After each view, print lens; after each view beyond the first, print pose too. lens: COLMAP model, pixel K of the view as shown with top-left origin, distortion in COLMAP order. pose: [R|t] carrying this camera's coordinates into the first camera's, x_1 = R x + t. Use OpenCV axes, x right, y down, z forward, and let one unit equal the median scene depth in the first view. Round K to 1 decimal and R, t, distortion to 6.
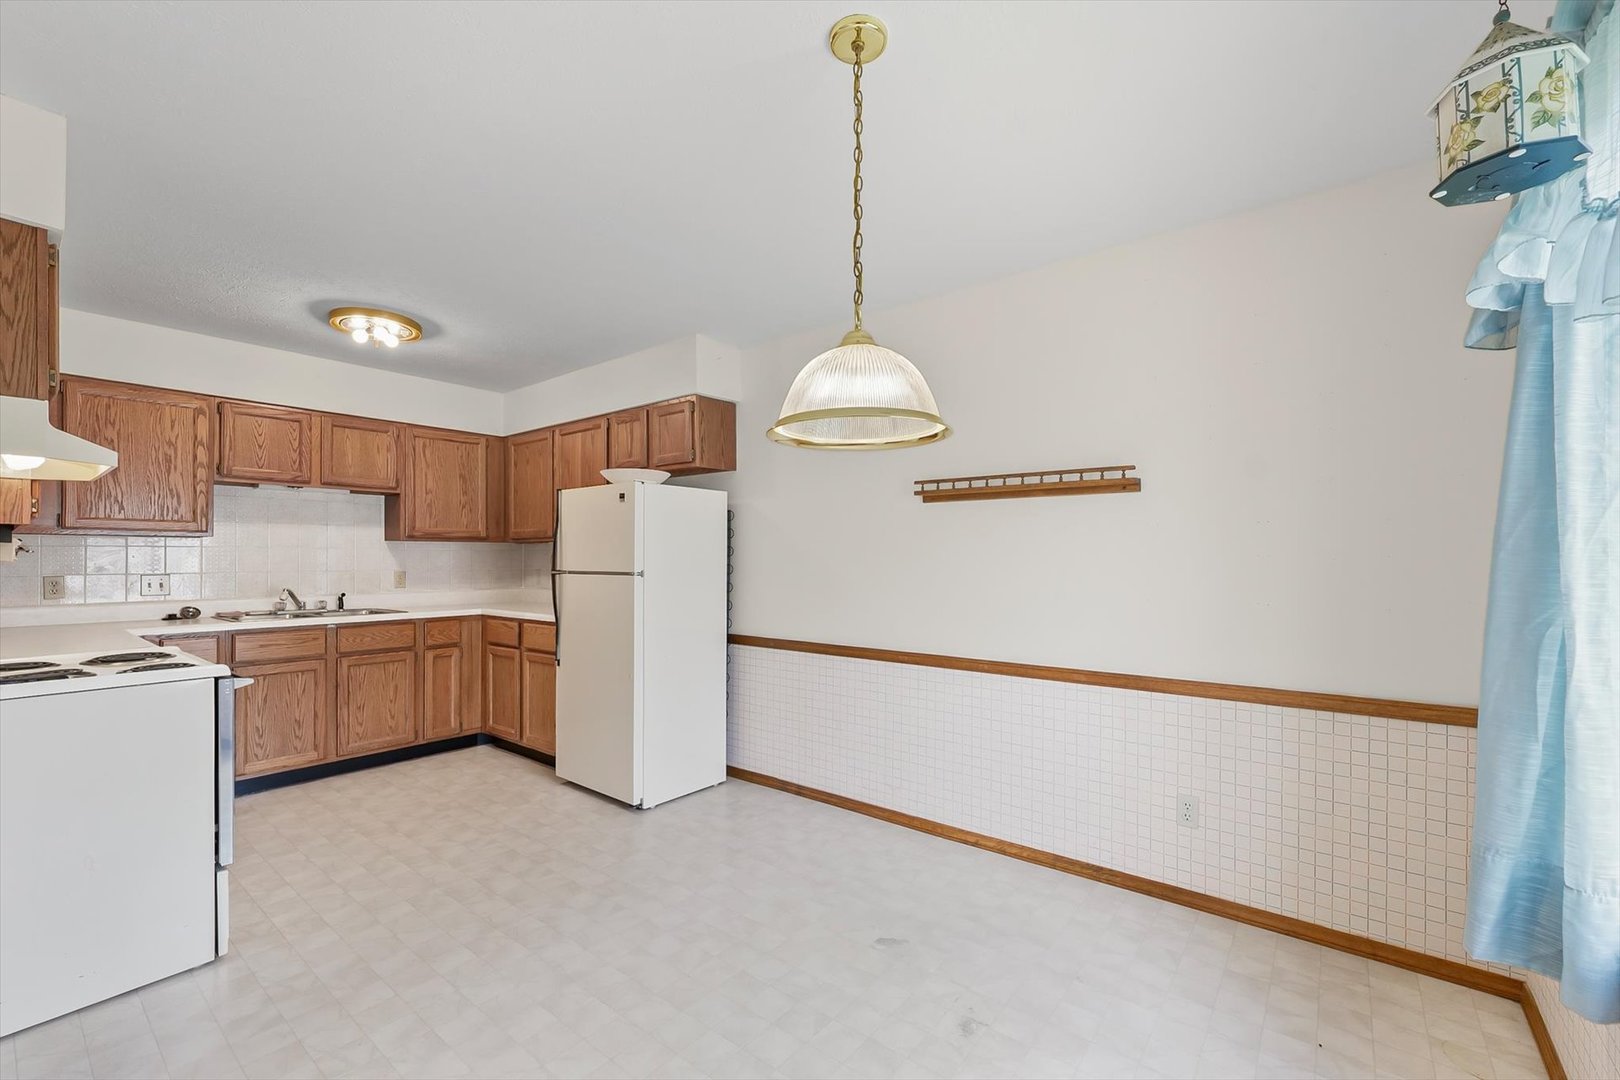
lens RADIAL K [[666.0, 0, 805.3], [0, 666.0, 554.7], [0, 0, 1]] dist [0.002831, -0.001801]
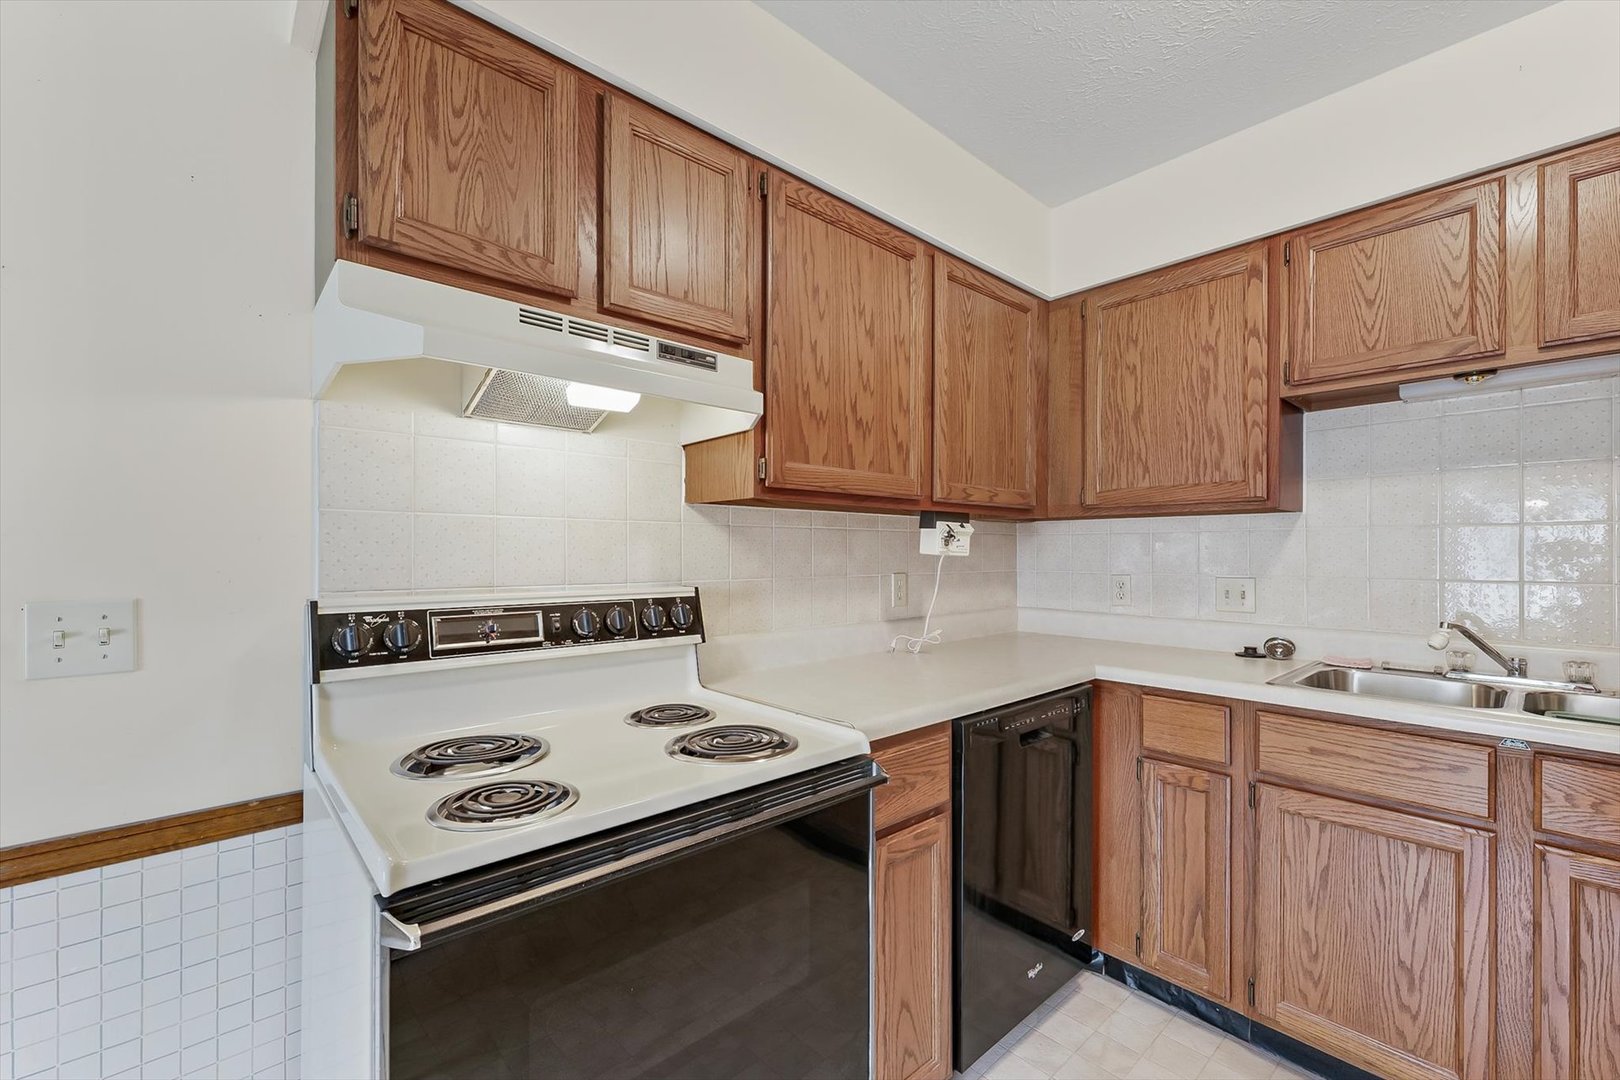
lens RADIAL K [[666.0, 0, 808.6], [0, 666.0, 550.9], [0, 0, 1]] dist [0.002831, -0.001801]
pose [[-0.156163, -0.001779, -0.987730, -0.301676], [0.004032, 0.999989, -0.002438, 0.005661], [0.987723, -0.004363, -0.156154, 0.671436]]
